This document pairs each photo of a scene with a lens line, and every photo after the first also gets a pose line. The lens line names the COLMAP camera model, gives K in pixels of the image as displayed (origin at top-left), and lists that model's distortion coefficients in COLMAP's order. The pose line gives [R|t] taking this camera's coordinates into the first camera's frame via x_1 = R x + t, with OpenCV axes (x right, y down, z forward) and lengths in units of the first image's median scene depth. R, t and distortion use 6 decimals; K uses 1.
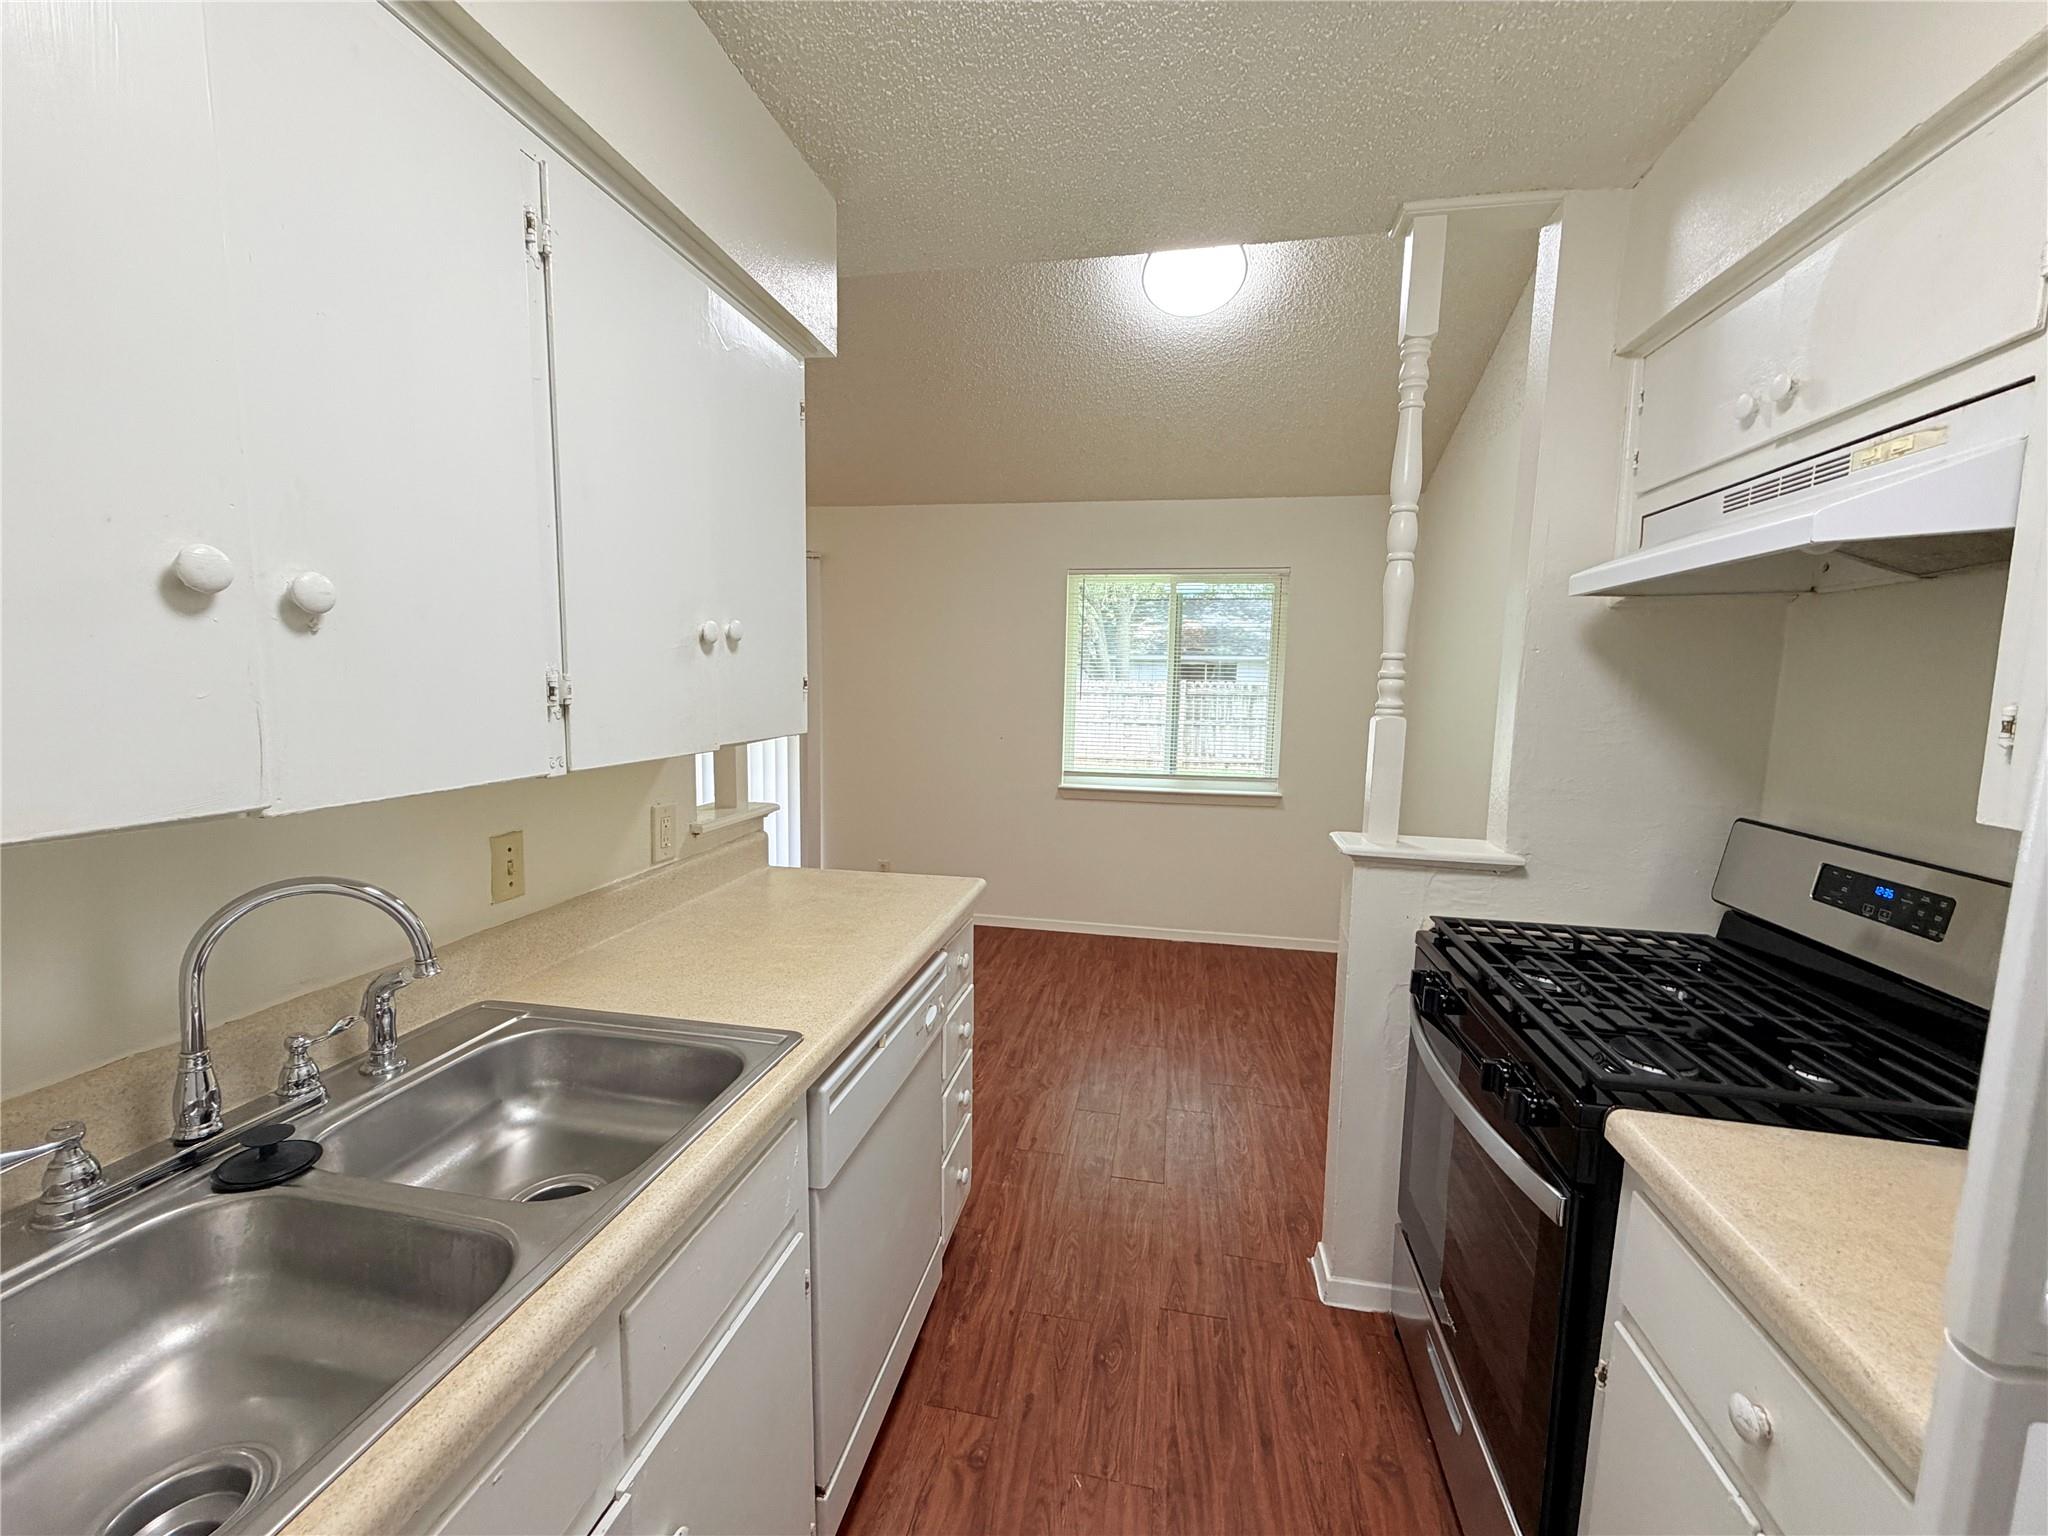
lens RADIAL K [[818.0, 0, 1019.4], [0, 818.0, 766.2], [0, 0, 1]] dist [-0.001489, 0.000827]
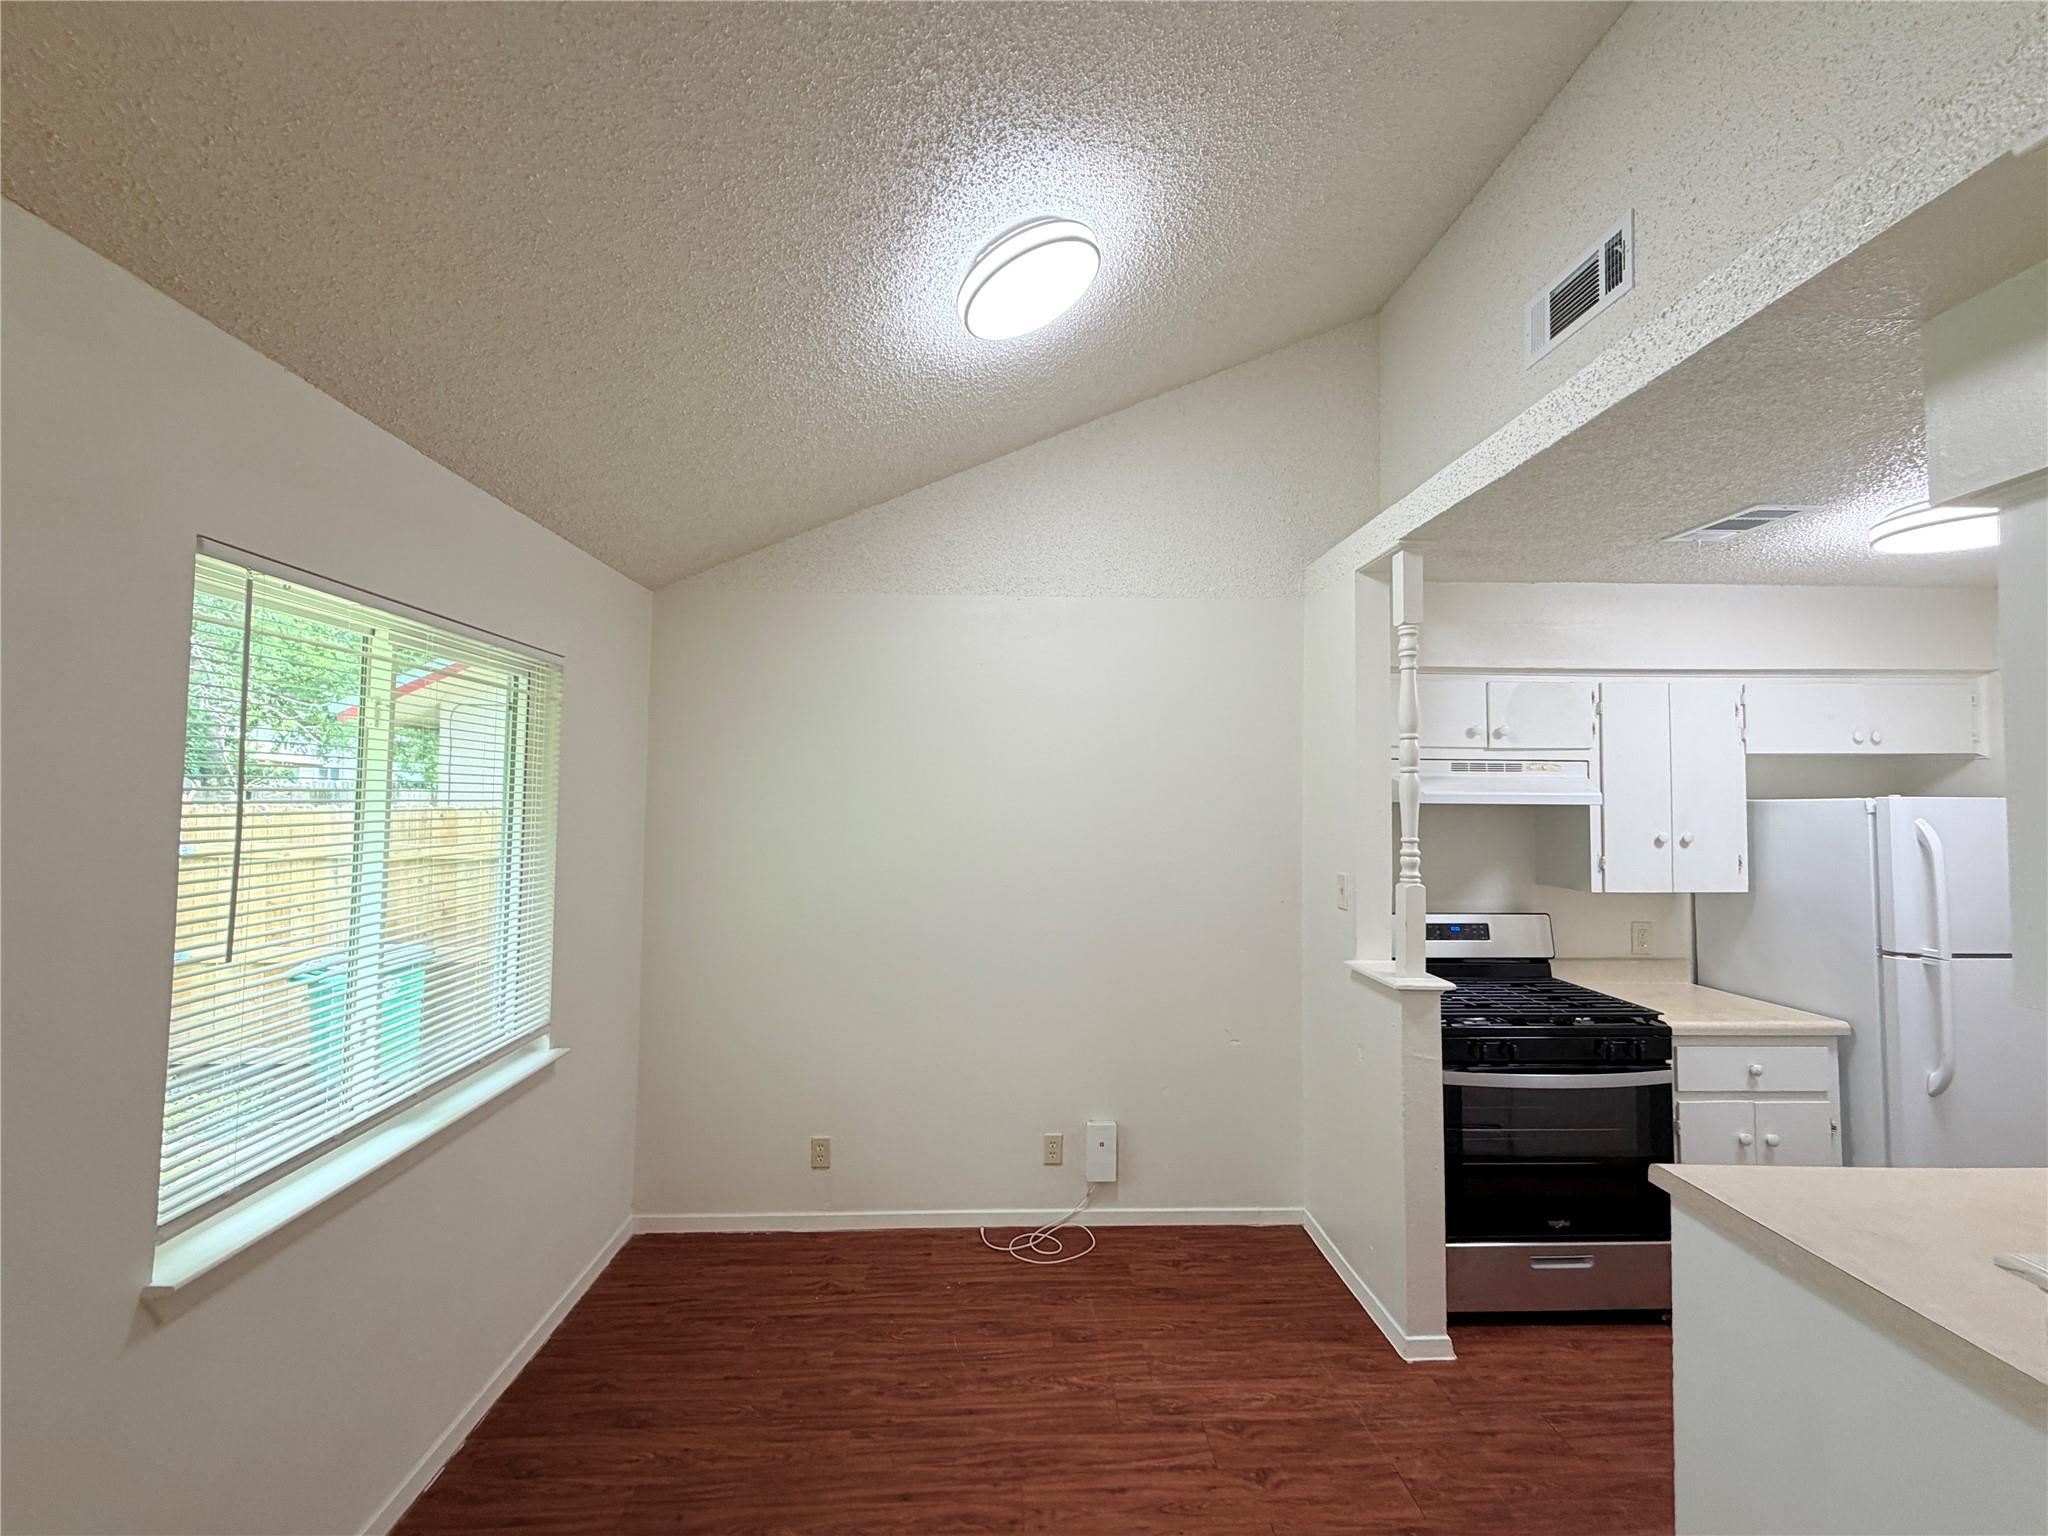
lens RADIAL K [[818.0, 0, 1022.5], [0, 818.0, 769.0], [0, 0, 1]] dist [-0.001489, 0.000827]
pose [[-0.229972, 0.014430, 0.973090, -0.946026], [0.091066, 0.995822, 0.006754, -0.413281], [-0.968927, 0.090168, -0.230325, 2.487330]]
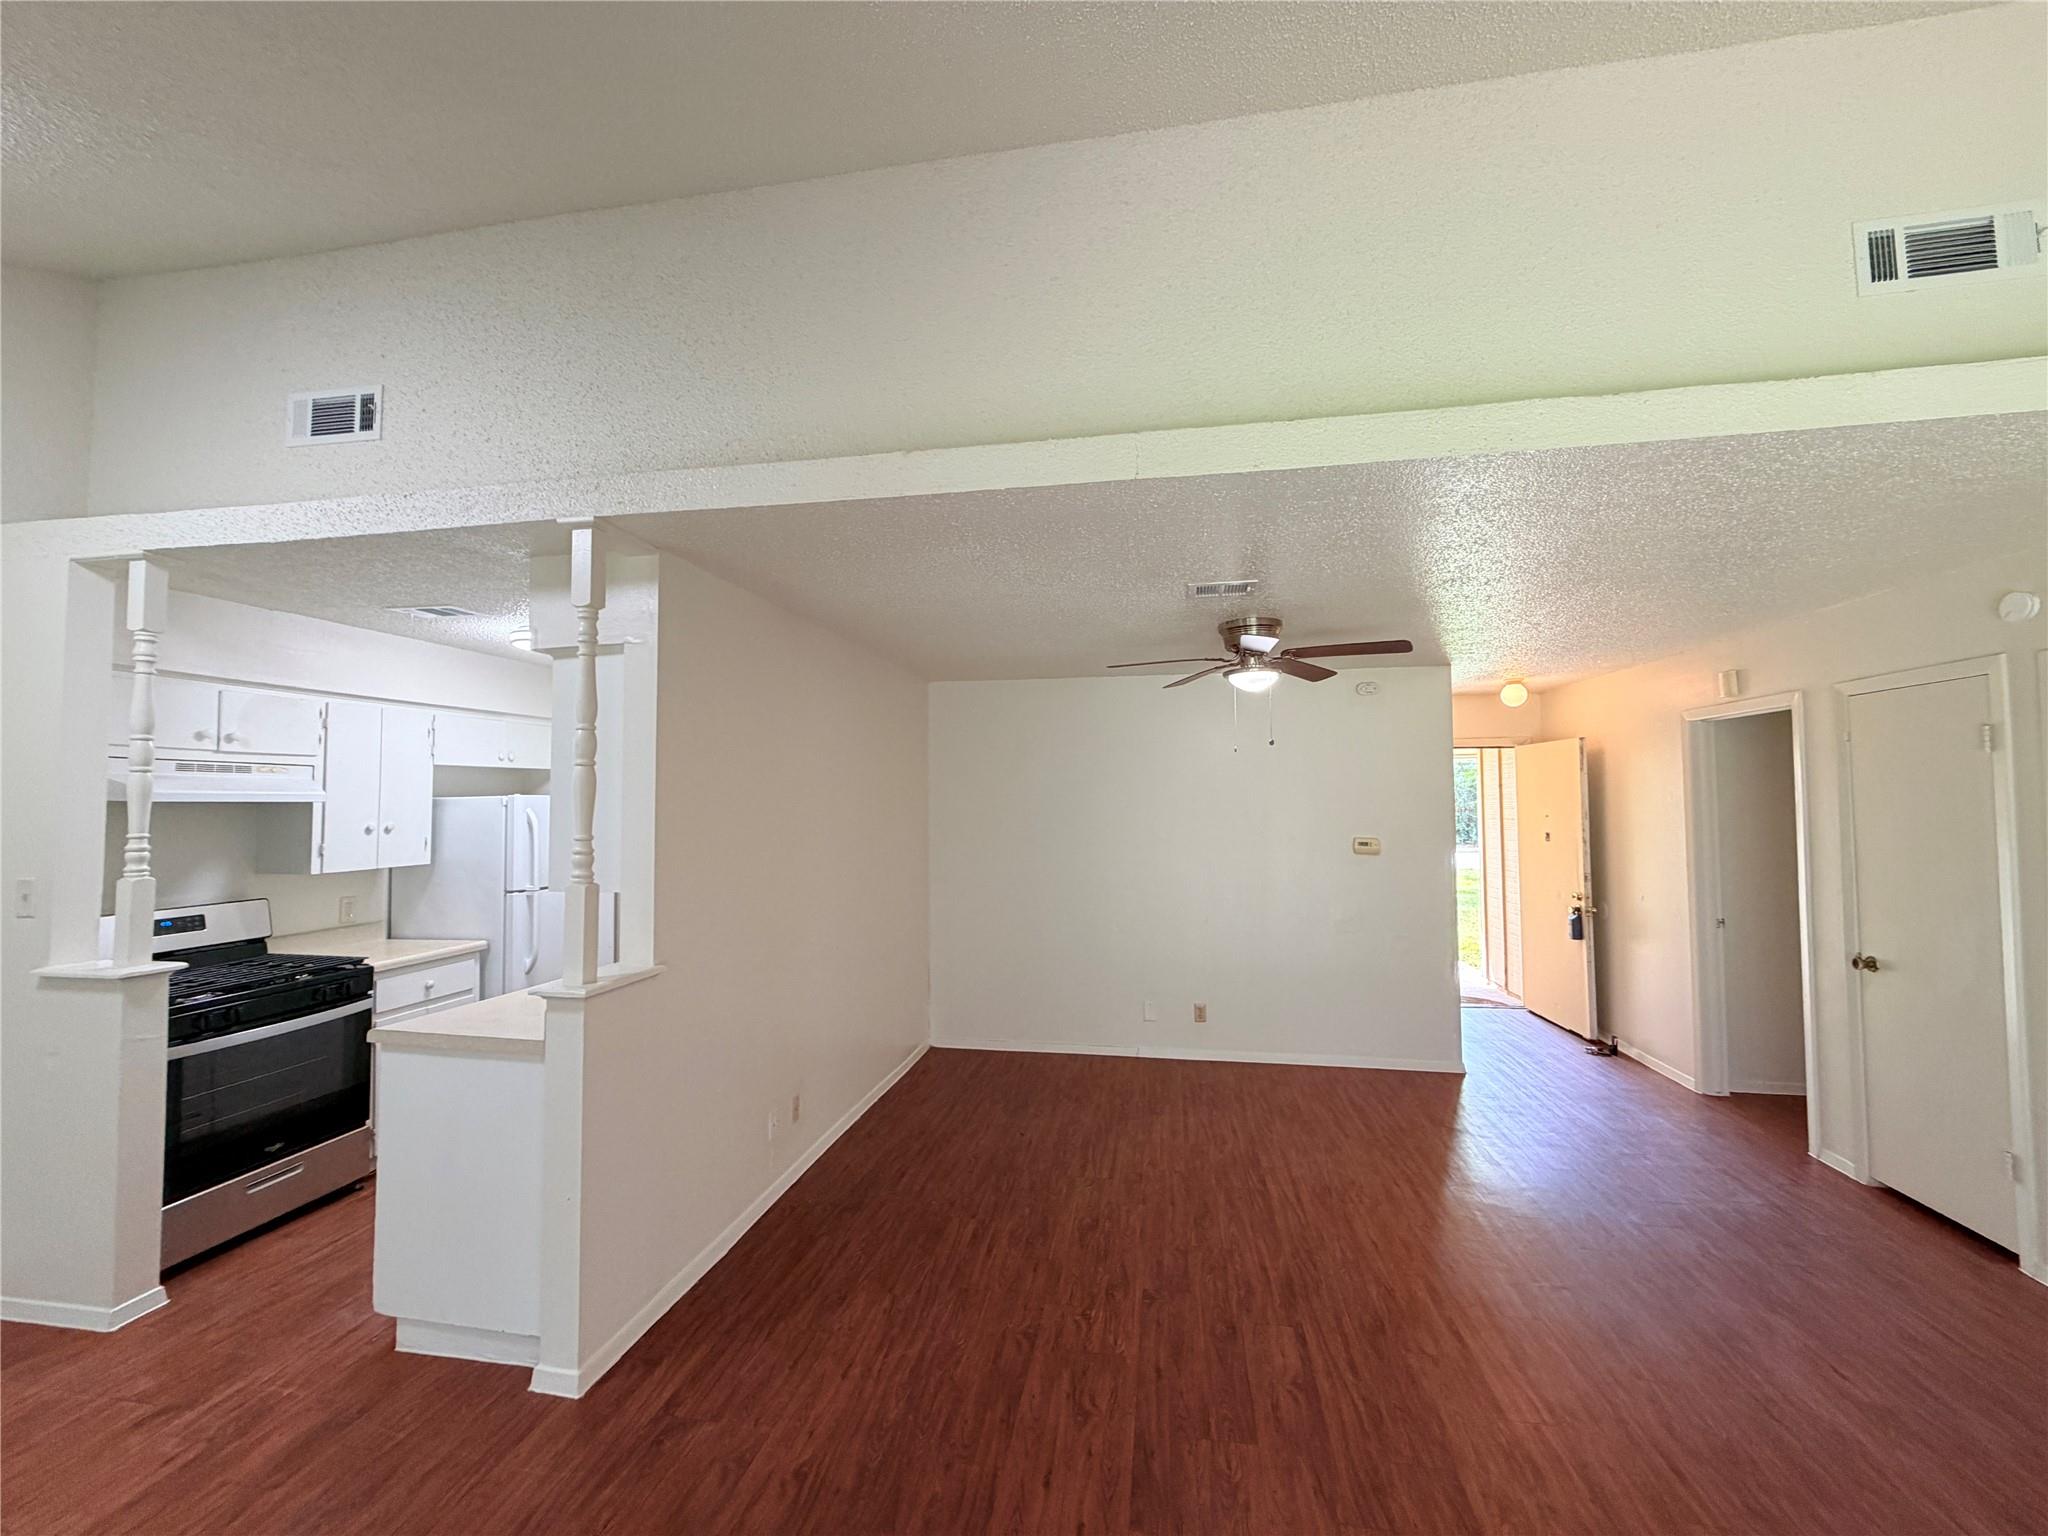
lens RADIAL K [[818.0, 0, 1019.9], [0, 818.0, 768.3], [0, 0, 1]] dist [-0.001489, 0.000827]
pose [[-0.999761, -0.016124, -0.014750, -1.388038], [-0.017044, 0.997773, 0.064485, -0.479811], [0.013677, 0.064721, -0.997810, 3.151678]]
